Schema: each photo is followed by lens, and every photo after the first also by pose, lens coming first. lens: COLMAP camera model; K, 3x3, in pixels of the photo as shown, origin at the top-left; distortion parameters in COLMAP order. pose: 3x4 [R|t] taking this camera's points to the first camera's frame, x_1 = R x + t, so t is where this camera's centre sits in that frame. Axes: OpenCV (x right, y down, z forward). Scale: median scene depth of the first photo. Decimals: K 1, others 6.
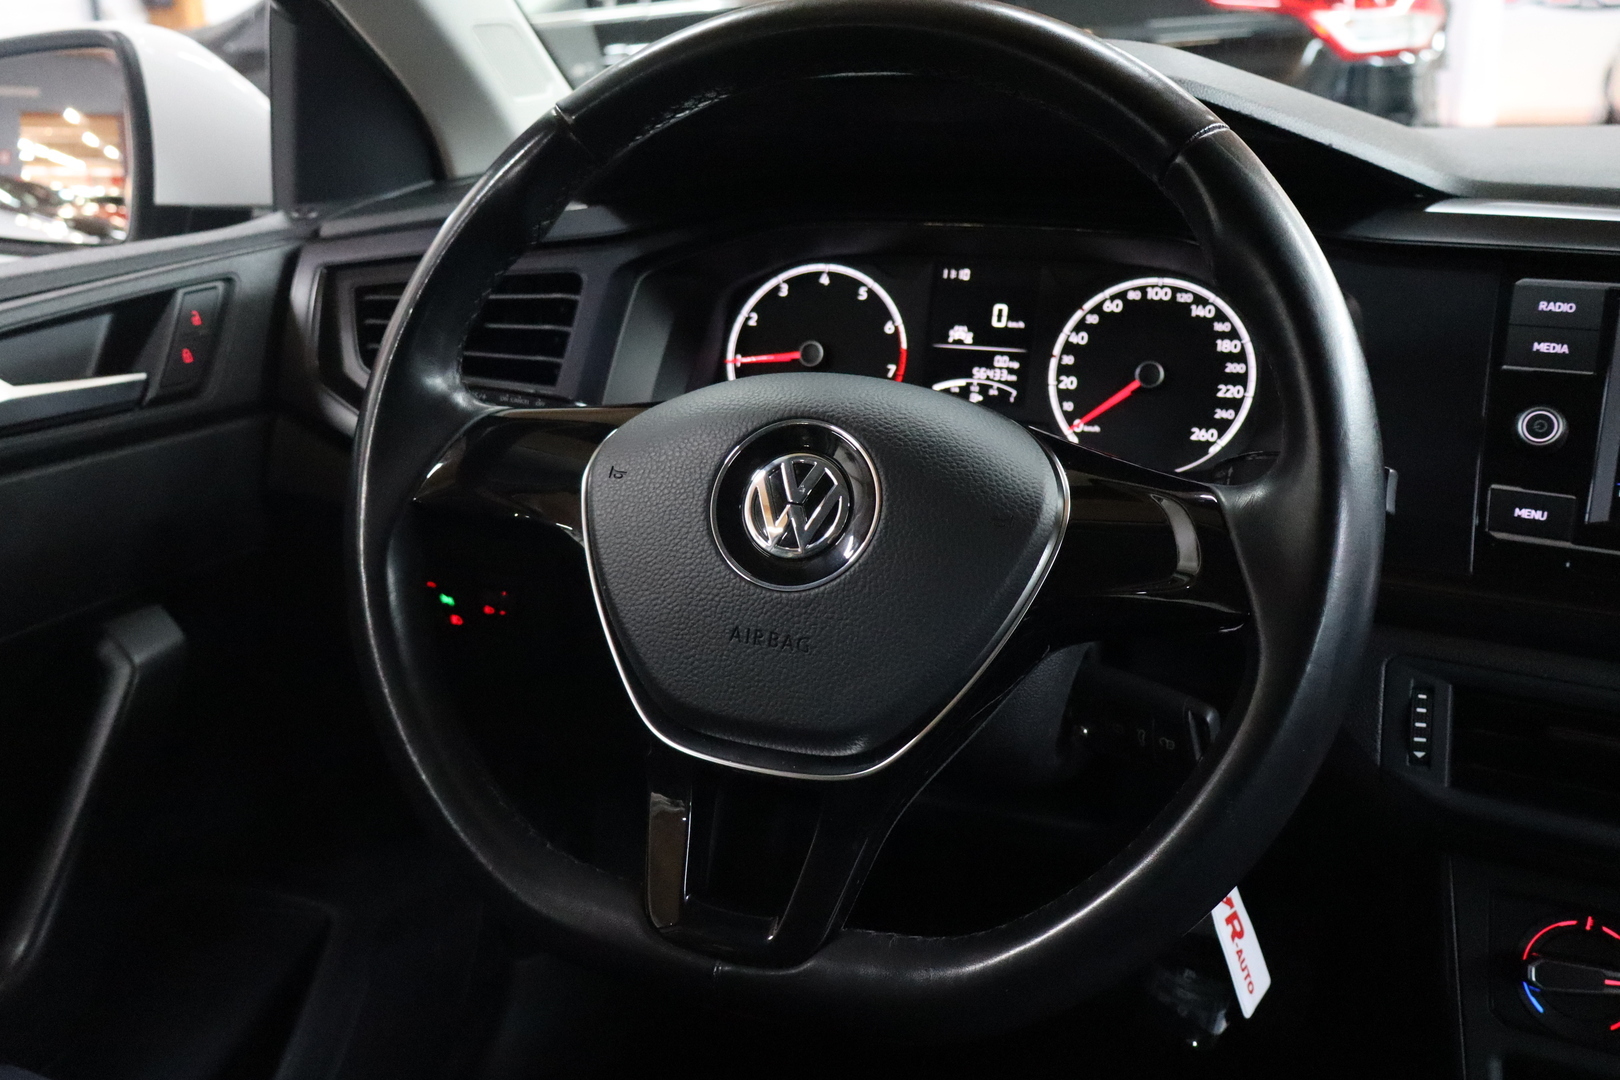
lens RADIAL K [[1398.6, 0, 810.0], [0, 1398.6, 540.0], [0, 0, 1]] dist [0.000730, -0.004667]
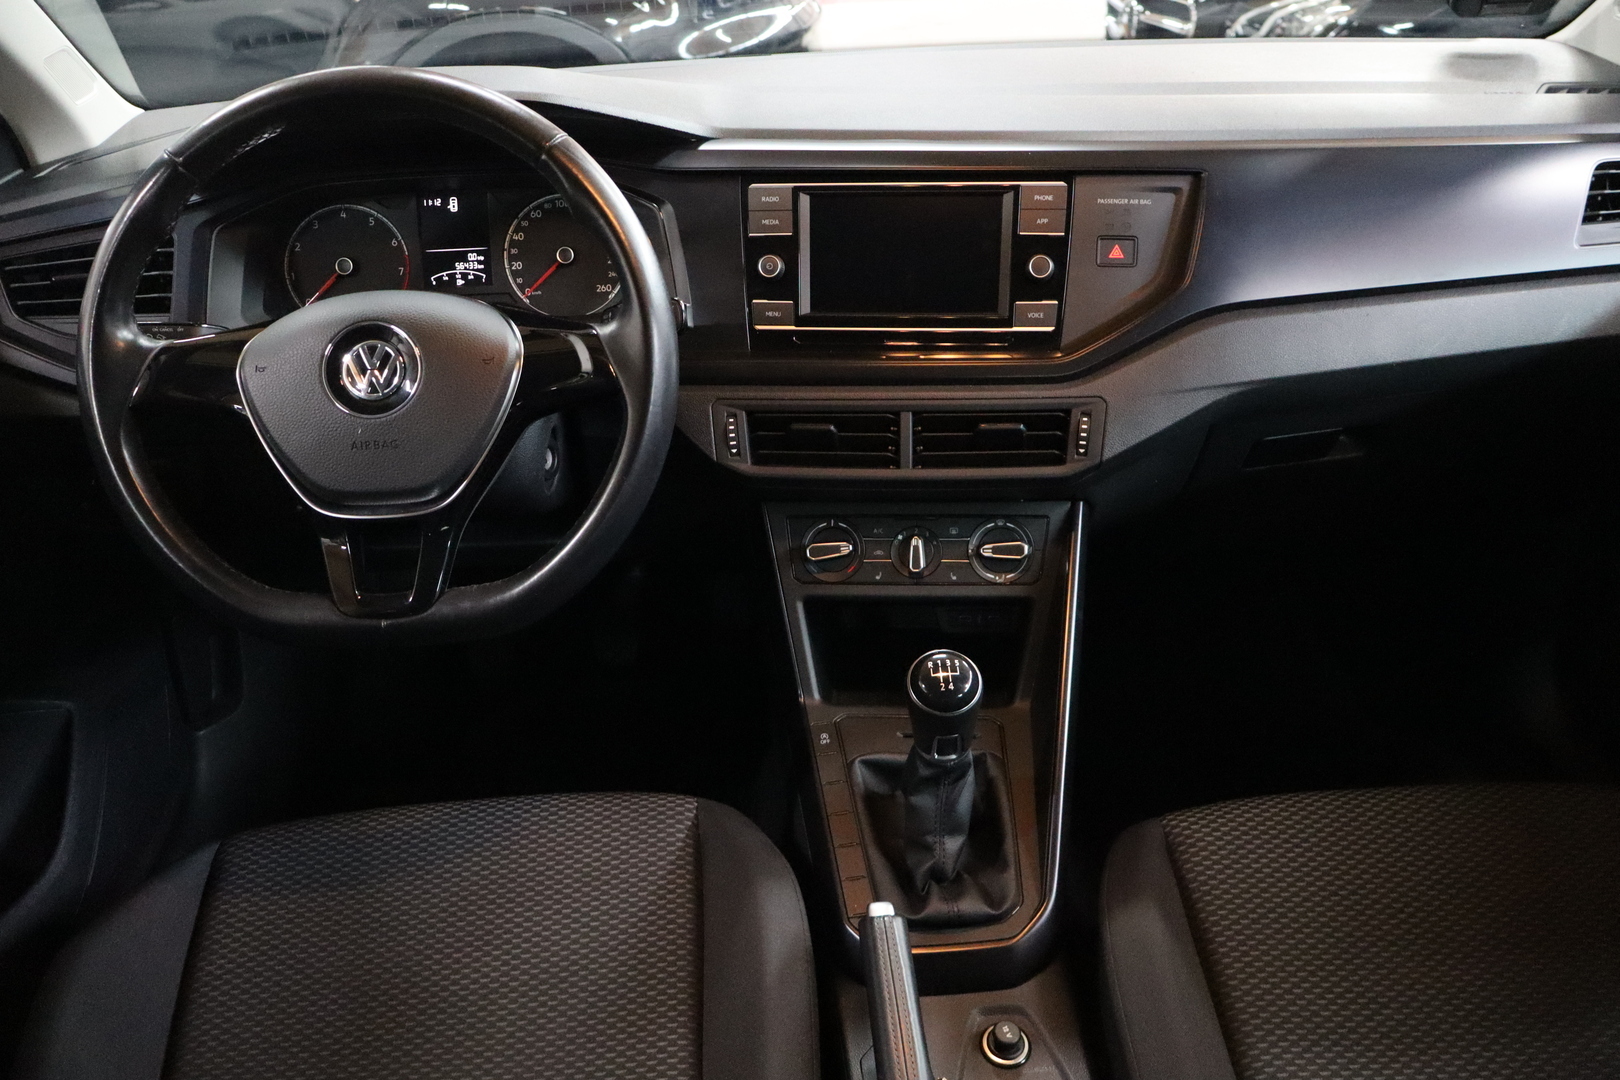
lens RADIAL K [[1319.8, 0, 810.0], [0, 1319.8, 540.0], [0, 0, 1]] dist [-0.035022, 0.002172]
pose [[0.926246, -0.192040, 0.324329, -0.052287], [0.146499, 0.976241, 0.159661, 0.002029], [-0.347285, -0.100372, 0.932373, -0.547870]]
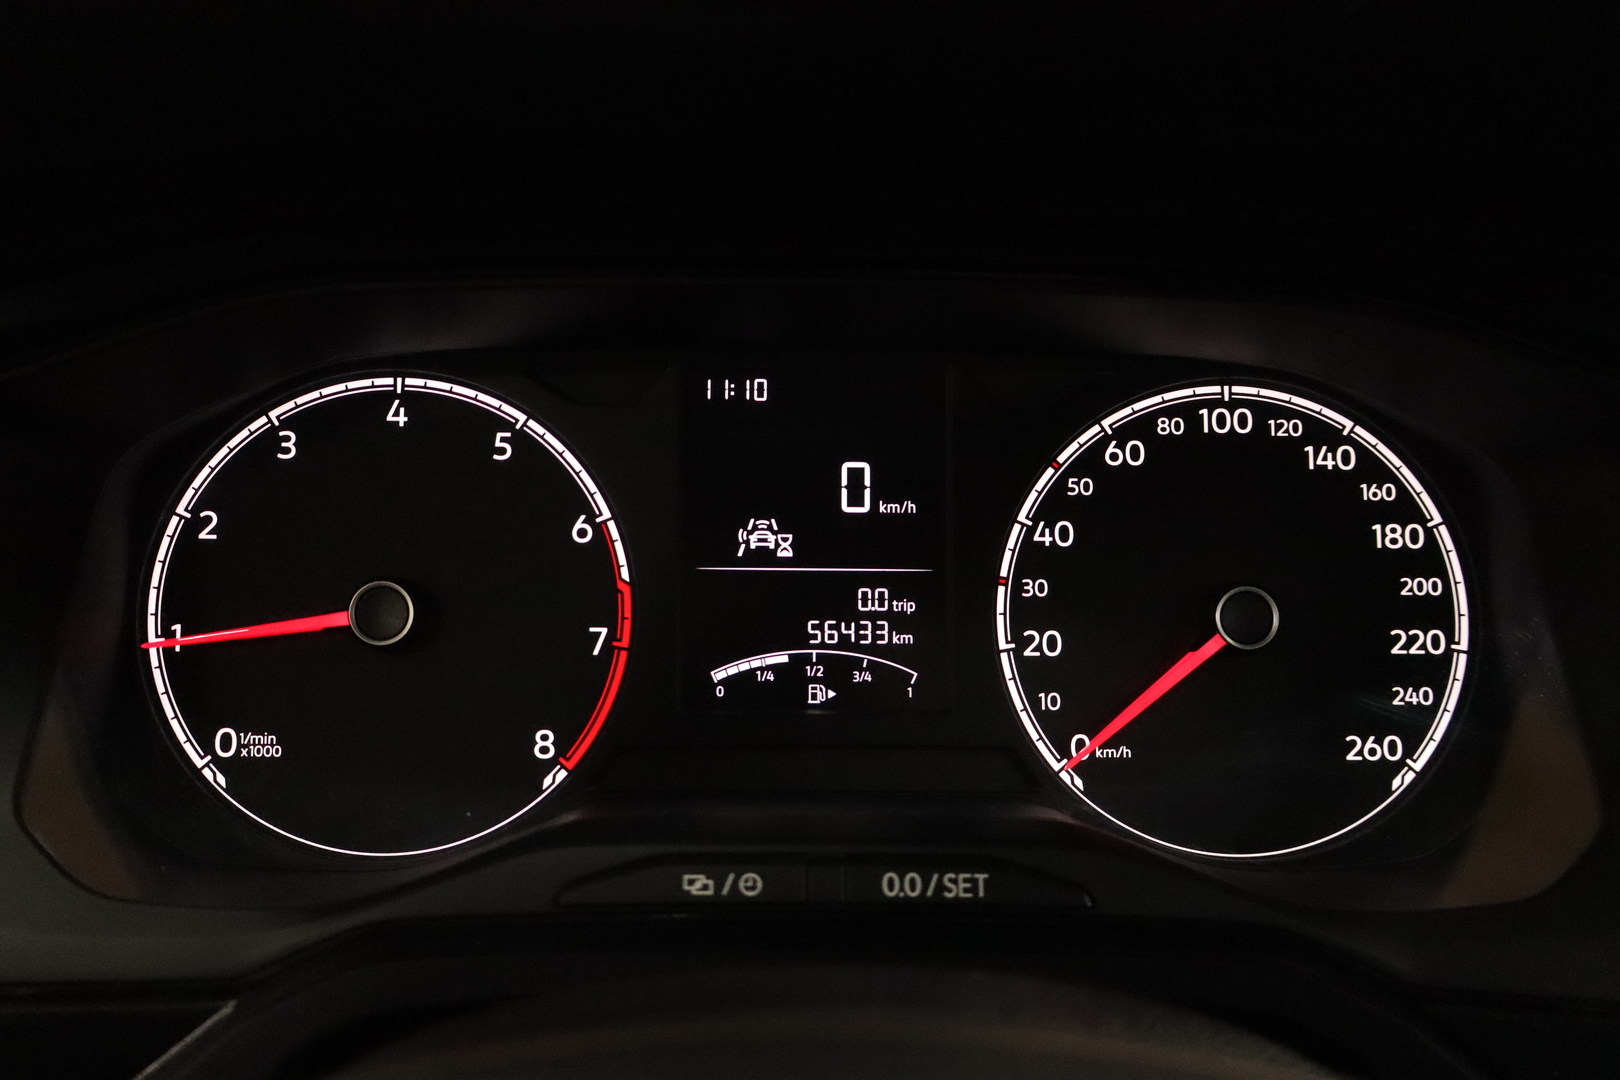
lens RADIAL K [[1320.5, 0, 810.0], [0, 1320.5, 540.0], [0, 0, 1]] dist [-0.001935, -0.001050]
pose [[0.938956, -0.083068, 0.333858, -0.007958], [0.092914, 0.995581, -0.013603, -0.145864], [-0.331253, 0.043793, 0.942525, 0.661857]]
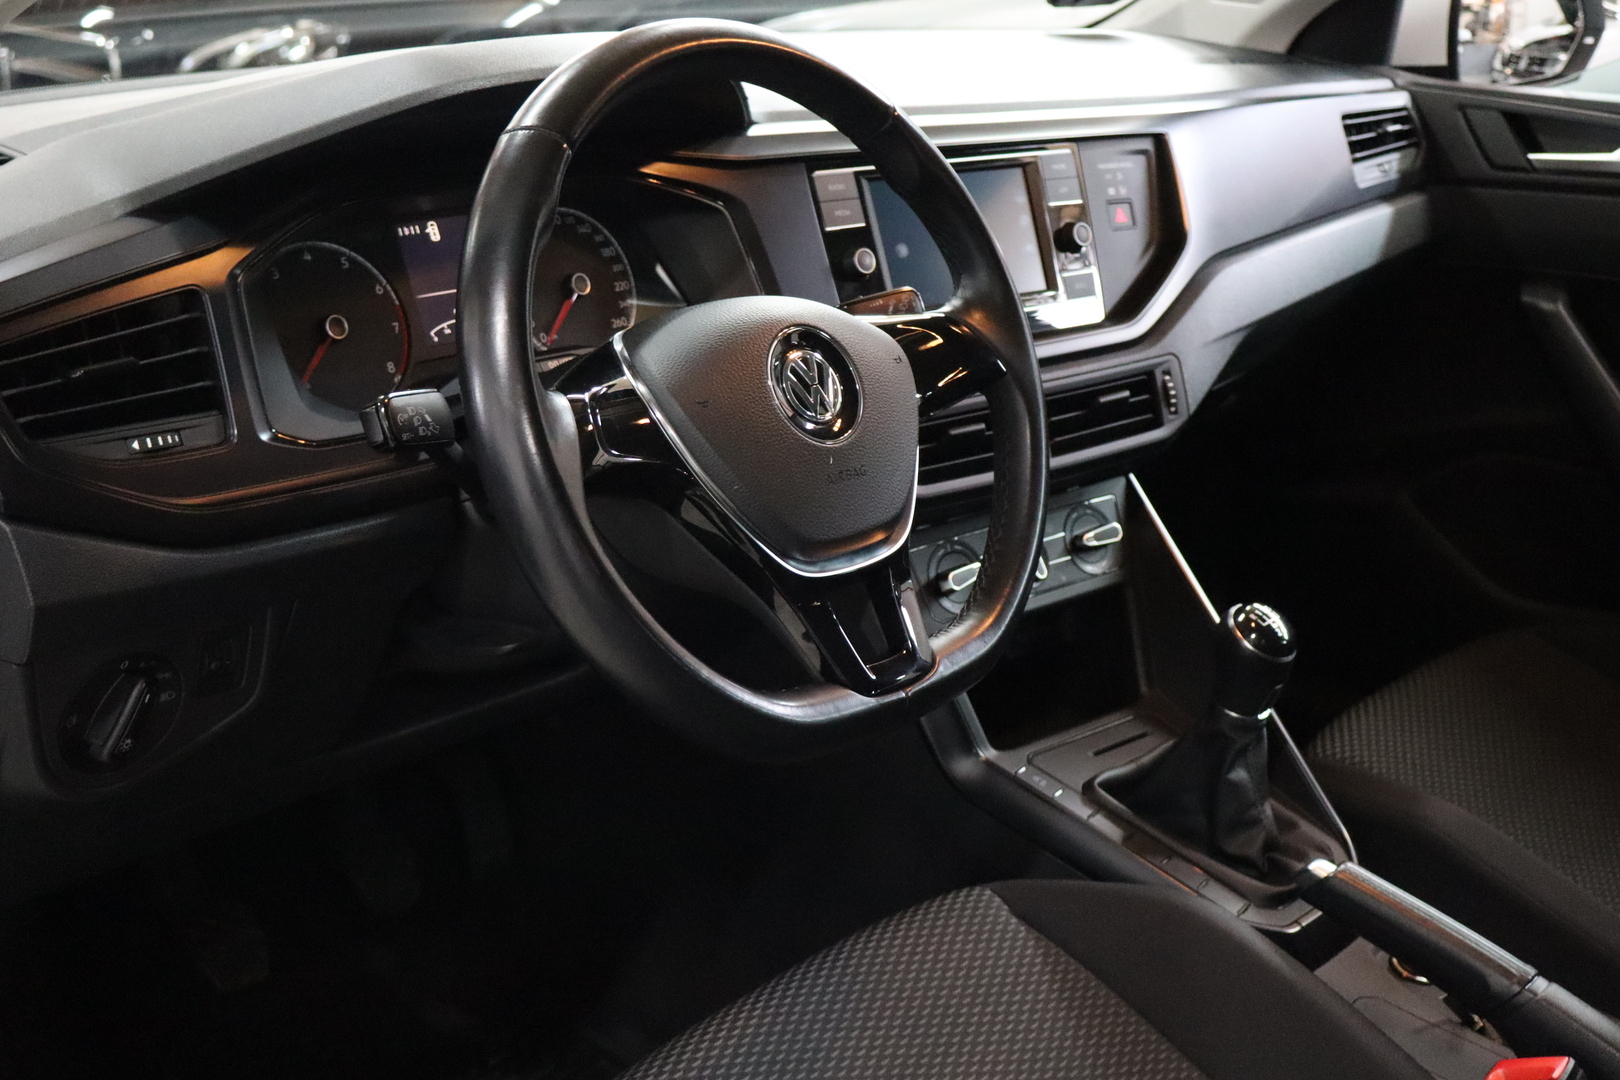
lens RADIAL K [[2014.6, 0, 810.0], [0, 2014.6, 540.0], [0, 0, 1]] dist [-0.012062, -0.016007]
pose [[0.394903, -0.280869, 0.874737, -1.278429], [0.268972, 0.945749, 0.182242, -0.171642], [-0.878468, 0.163312, 0.449026, 0.057103]]
